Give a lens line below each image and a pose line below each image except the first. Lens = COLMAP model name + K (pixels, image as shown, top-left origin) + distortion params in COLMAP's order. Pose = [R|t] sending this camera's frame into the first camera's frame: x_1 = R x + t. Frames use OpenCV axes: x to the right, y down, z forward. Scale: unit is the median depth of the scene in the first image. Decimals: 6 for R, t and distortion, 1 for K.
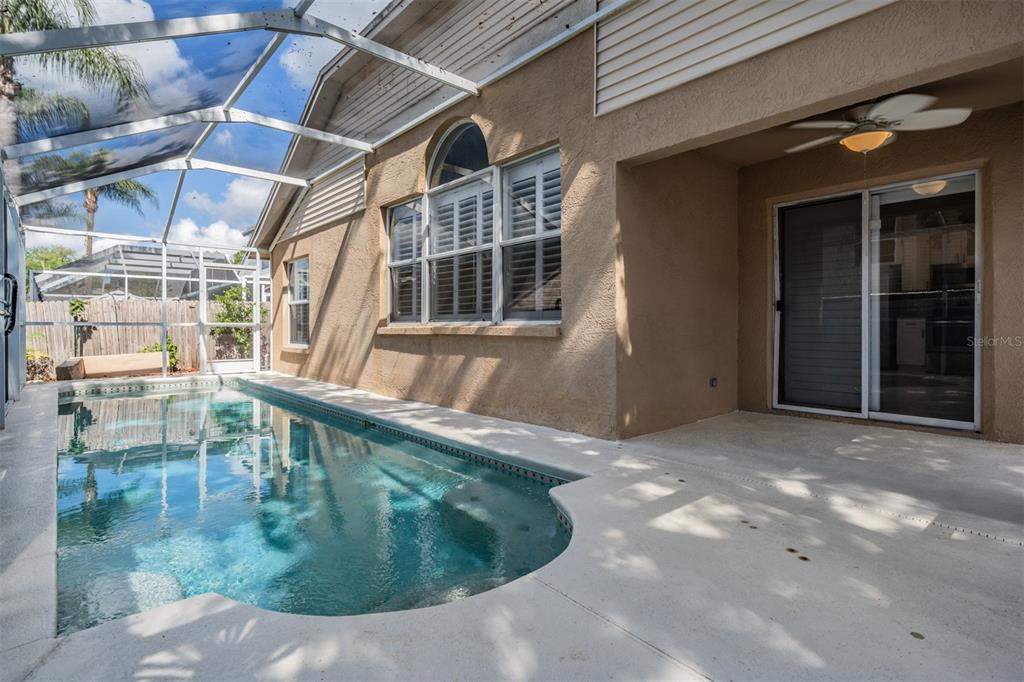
lens RADIAL K [[508.6, 0, 511.5], [0, 508.6, 320.7], [0, 0, 1]] dist [0.001430, 0.000428]
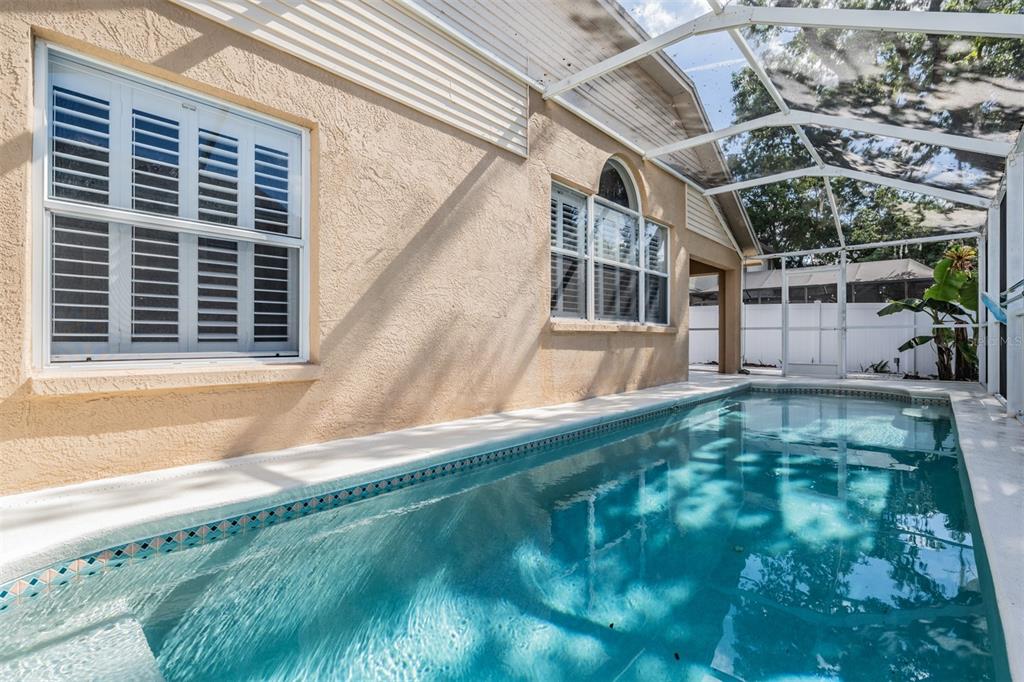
lens RADIAL K [[469.0, 0, 507.5], [0, 469.0, 330.0], [0, 0, 1]] dist [0.000948, -0.000457]
pose [[-0.110863, 0.008819, 0.993797, -1.081611], [-0.022990, 0.999670, -0.011436, 0.038310], [-0.993570, -0.024115, -0.110624, 1.250627]]
